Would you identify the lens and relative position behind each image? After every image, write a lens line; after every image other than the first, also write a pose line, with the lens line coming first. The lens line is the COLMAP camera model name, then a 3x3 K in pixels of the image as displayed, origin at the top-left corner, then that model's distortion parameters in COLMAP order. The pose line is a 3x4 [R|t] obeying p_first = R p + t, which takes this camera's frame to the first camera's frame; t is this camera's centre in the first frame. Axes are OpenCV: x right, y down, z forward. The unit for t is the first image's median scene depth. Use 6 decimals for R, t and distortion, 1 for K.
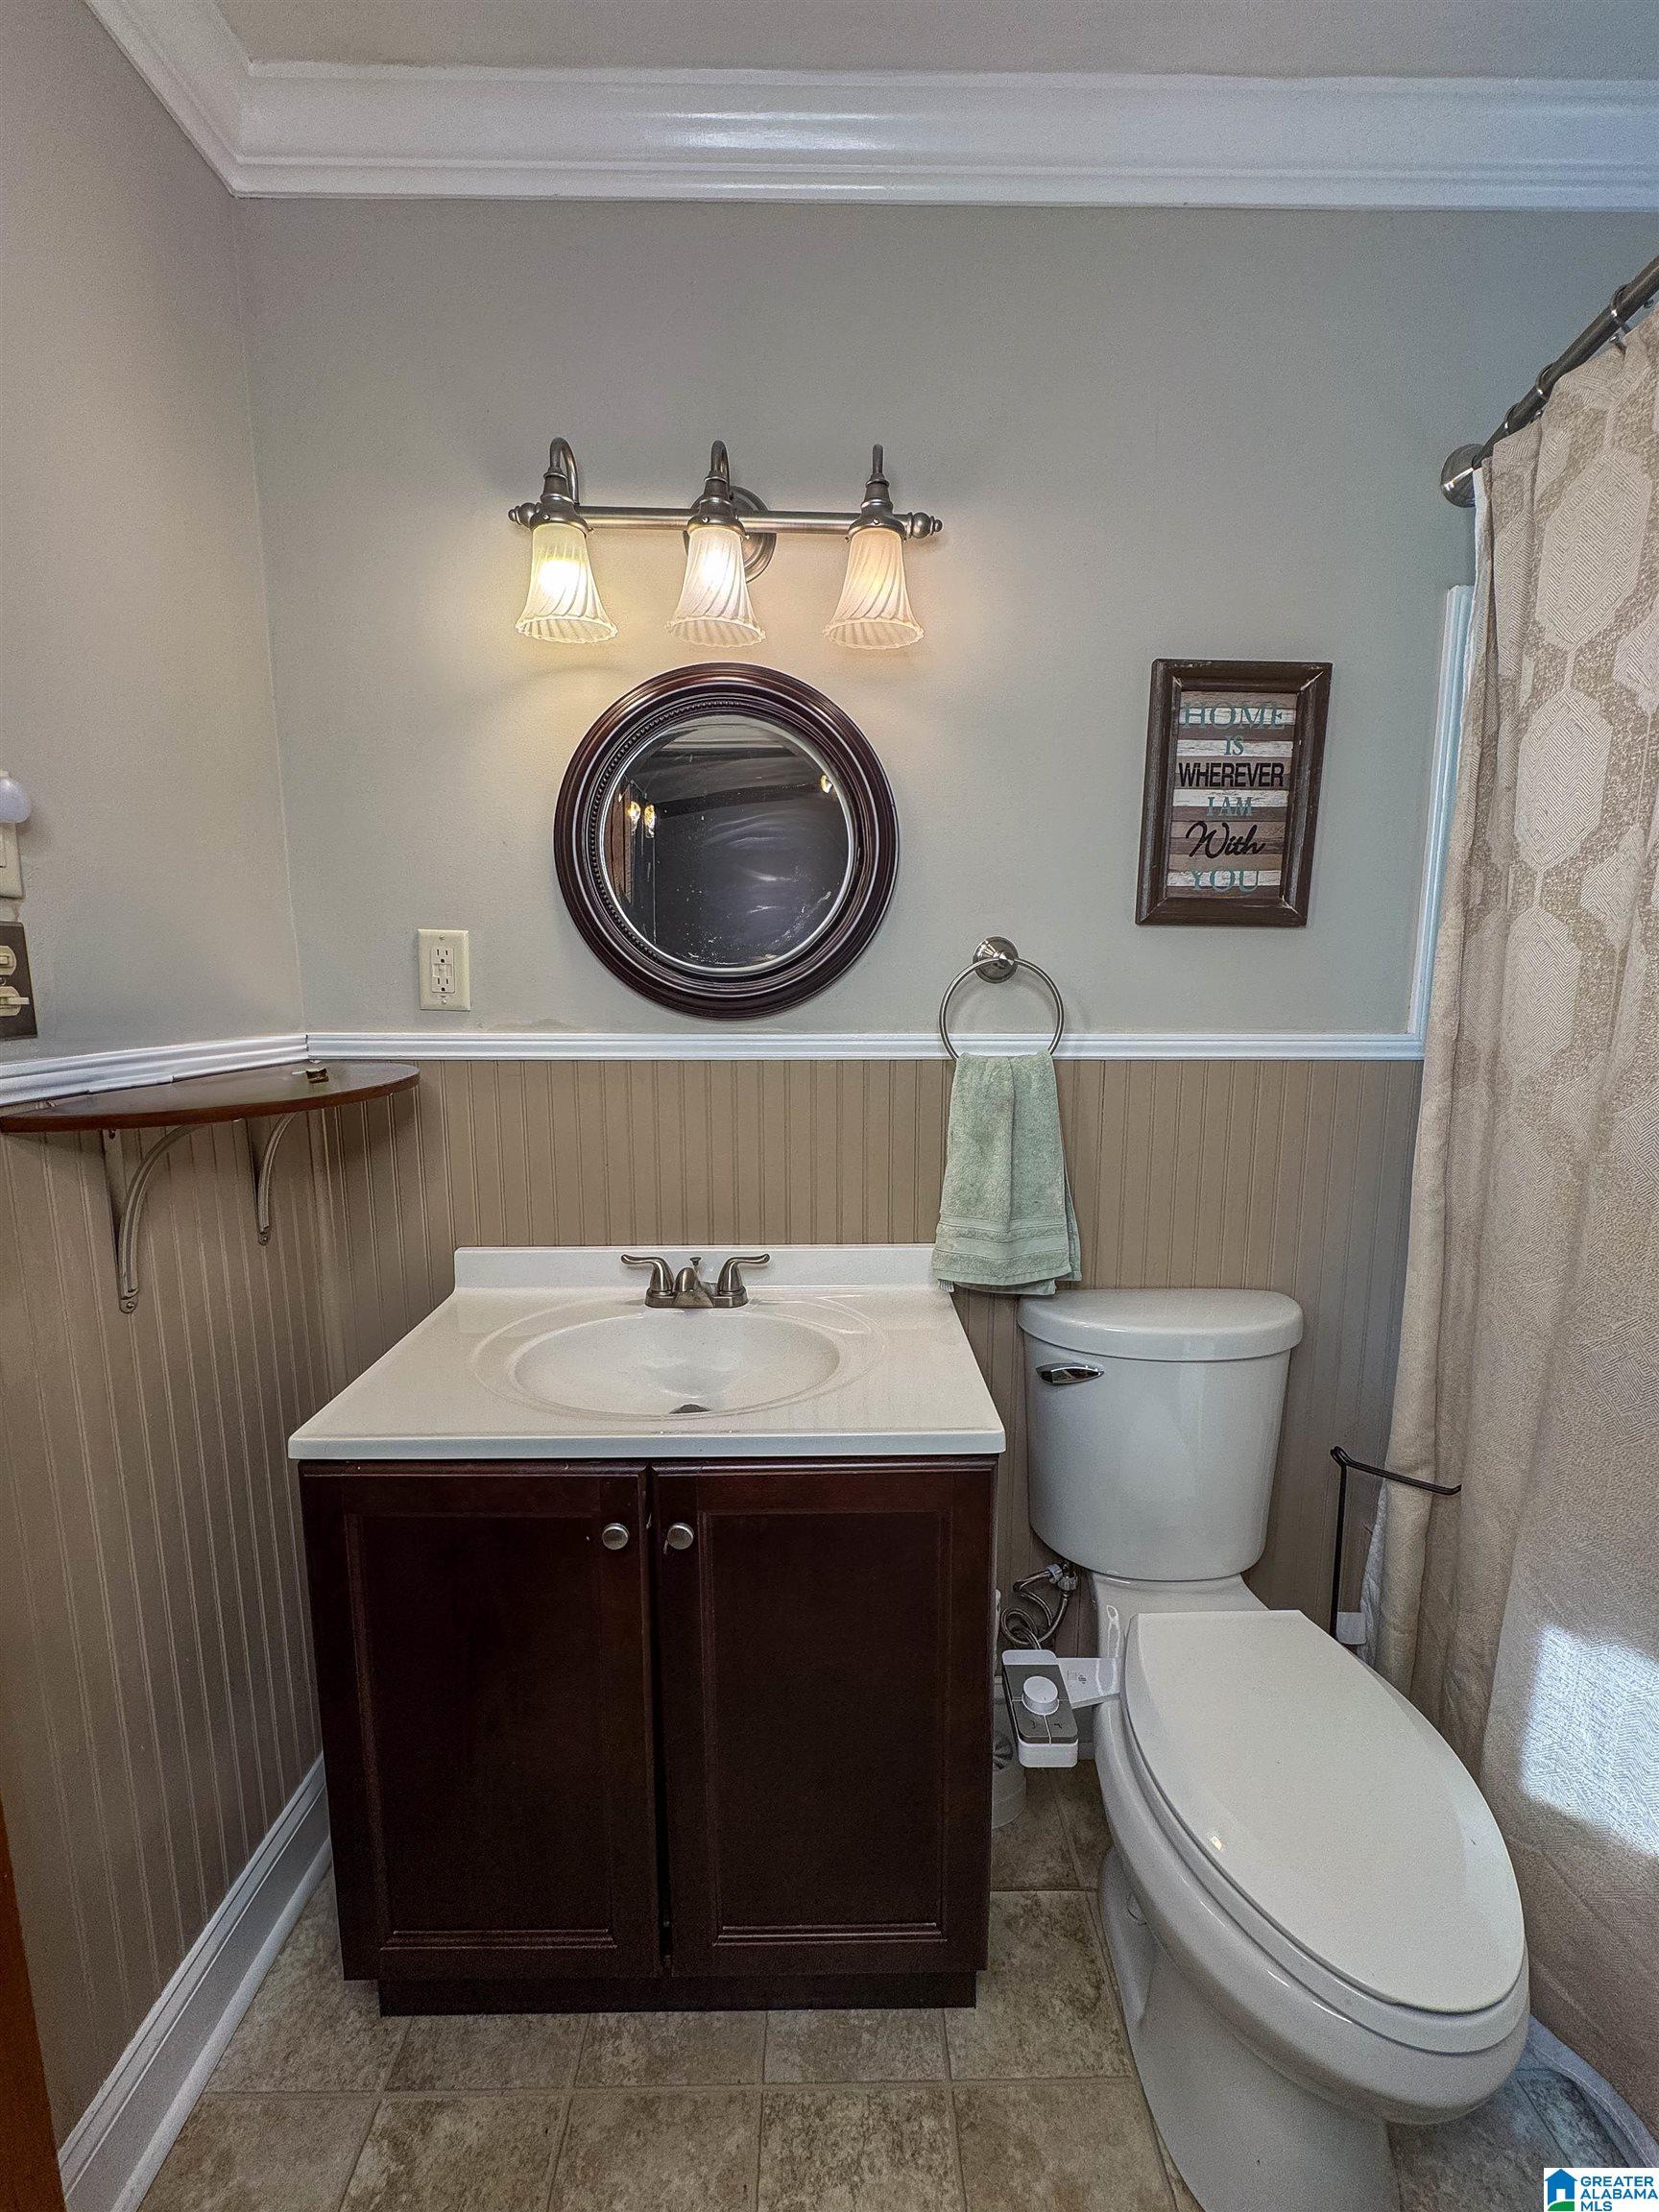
lens RADIAL K [[890.9, 0, 834.6], [0, 890.9, 1105.3], [0, 0, 1]] dist [-0.002874, 0.000514]
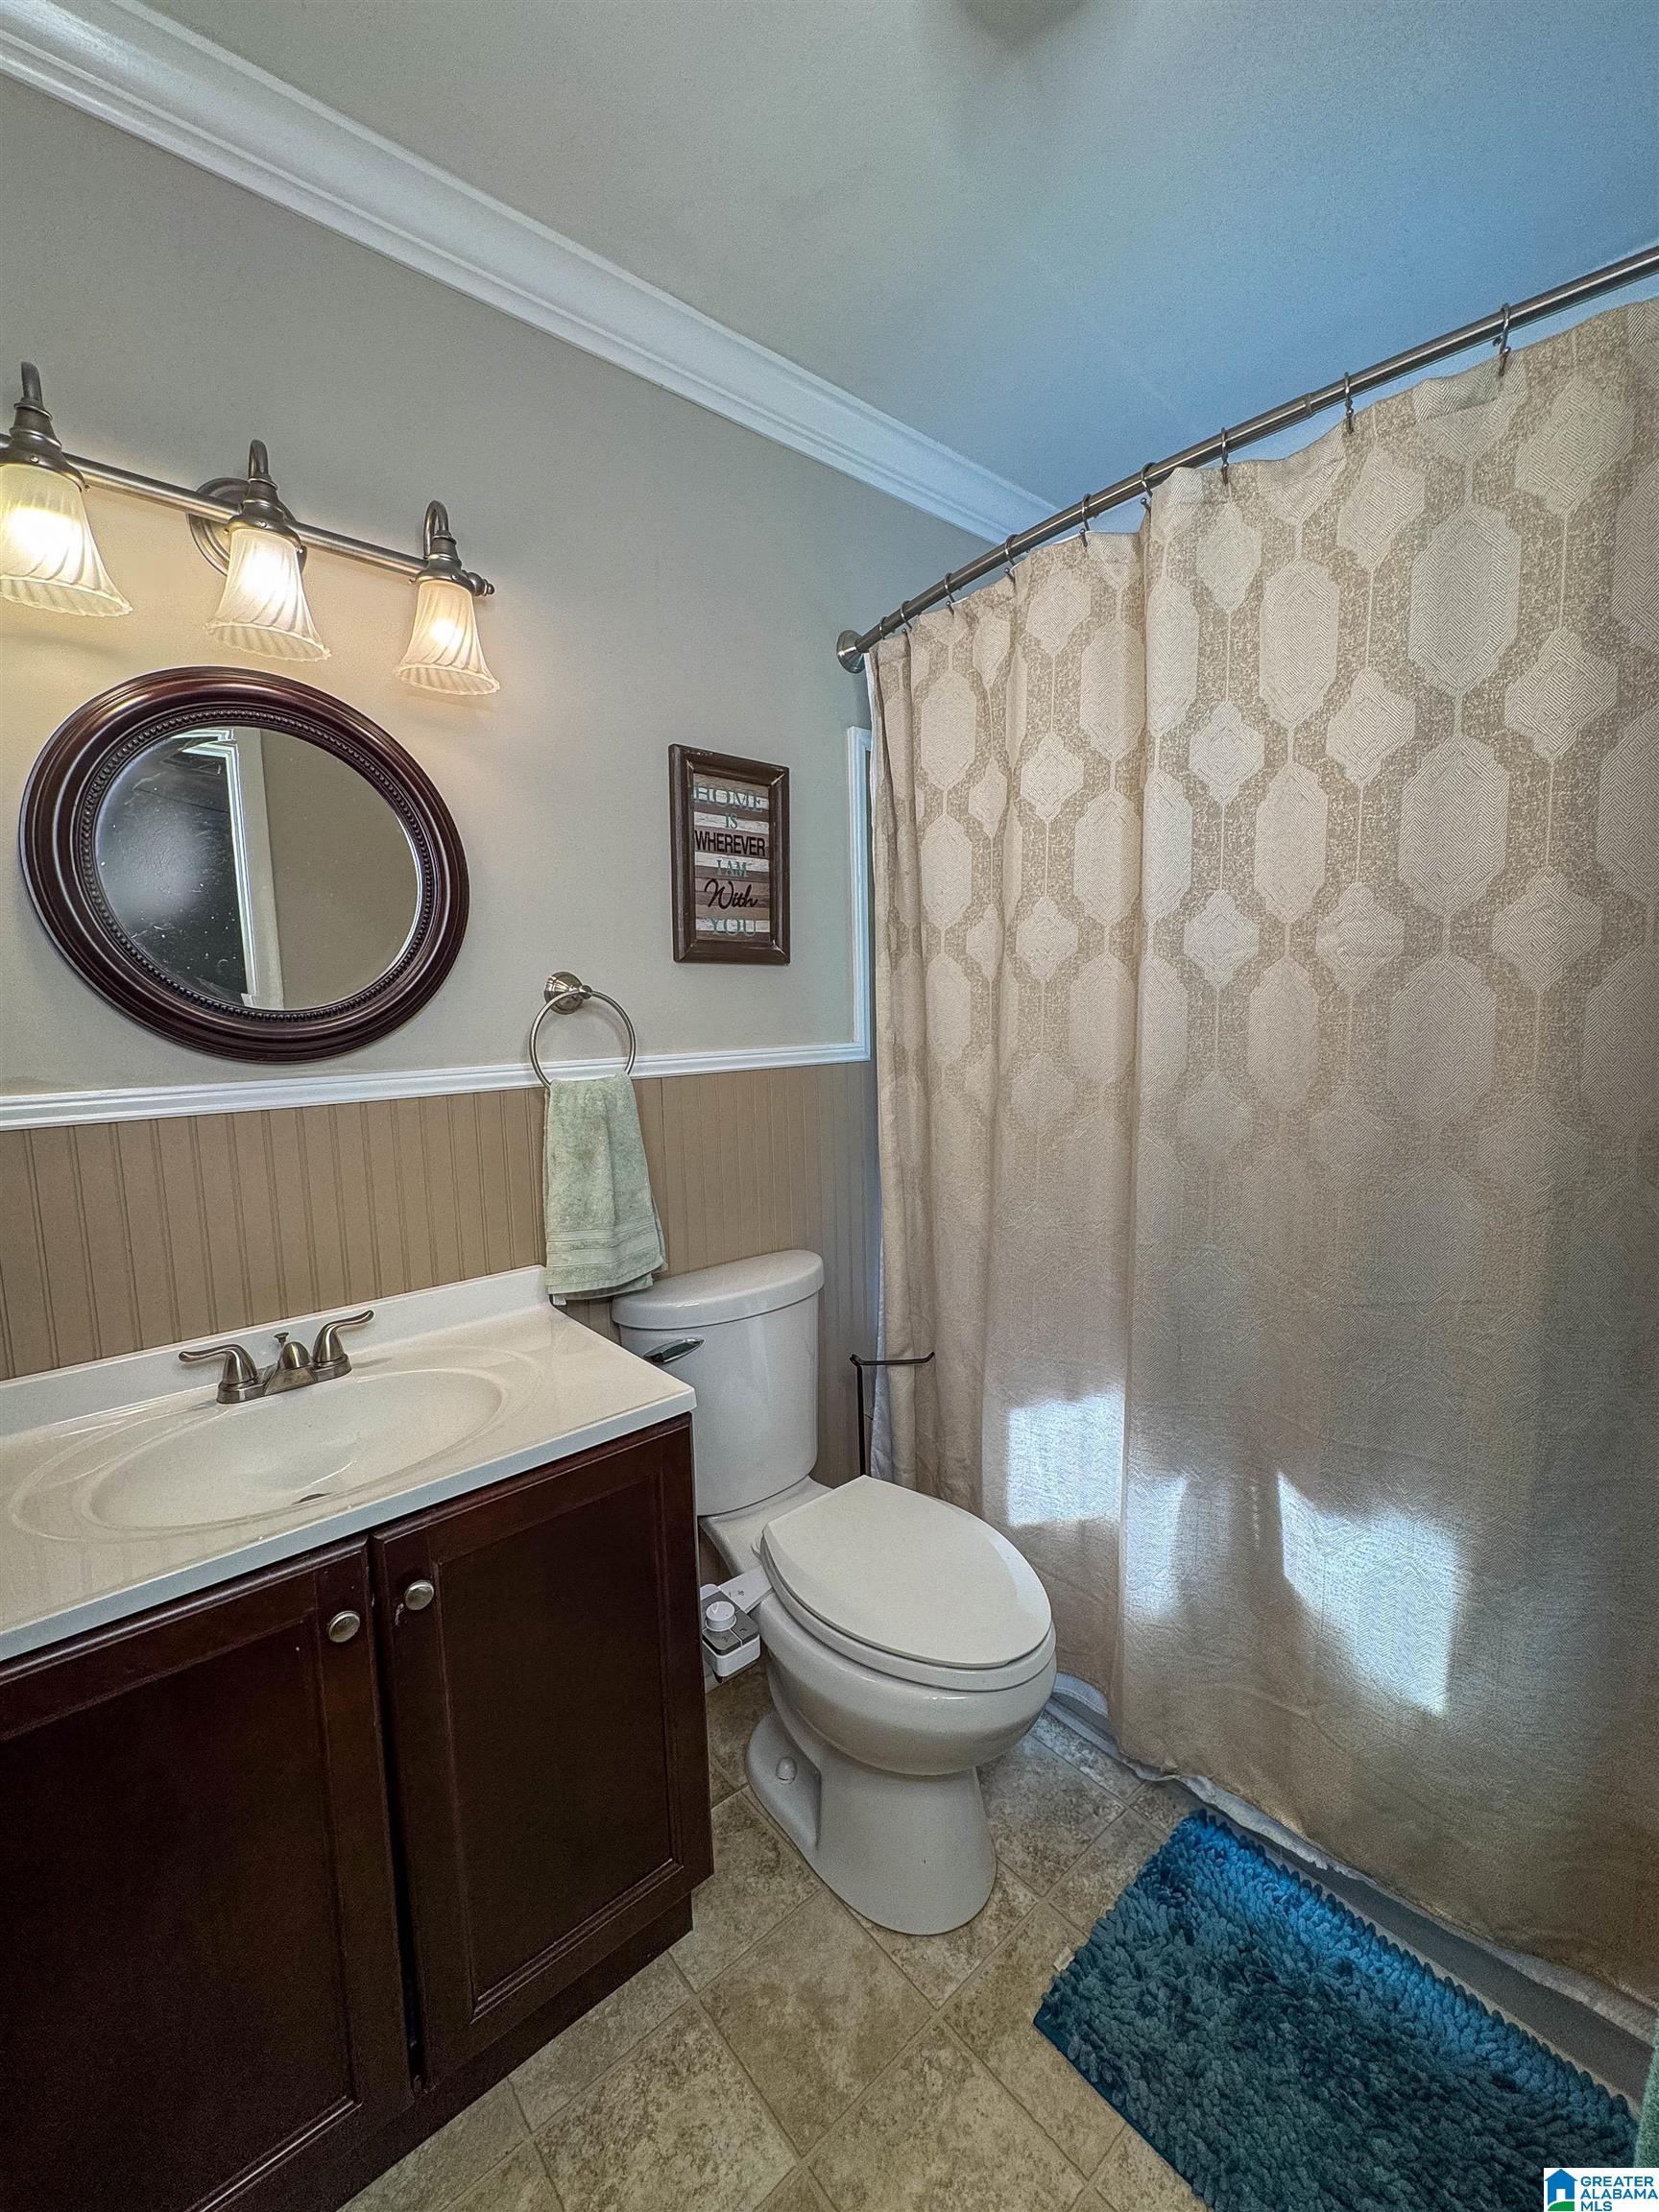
lens RADIAL K [[906.3, 0, 829.5], [0, 906.3, 1106.0], [0, 0, 1]] dist [0.000915, -0.000420]
pose [[0.768106, -0.092376, 0.633624, -0.295641], [0.115481, 0.993298, 0.004821, 0.005884], [-0.629823, 0.069468, 0.773626, -0.050556]]
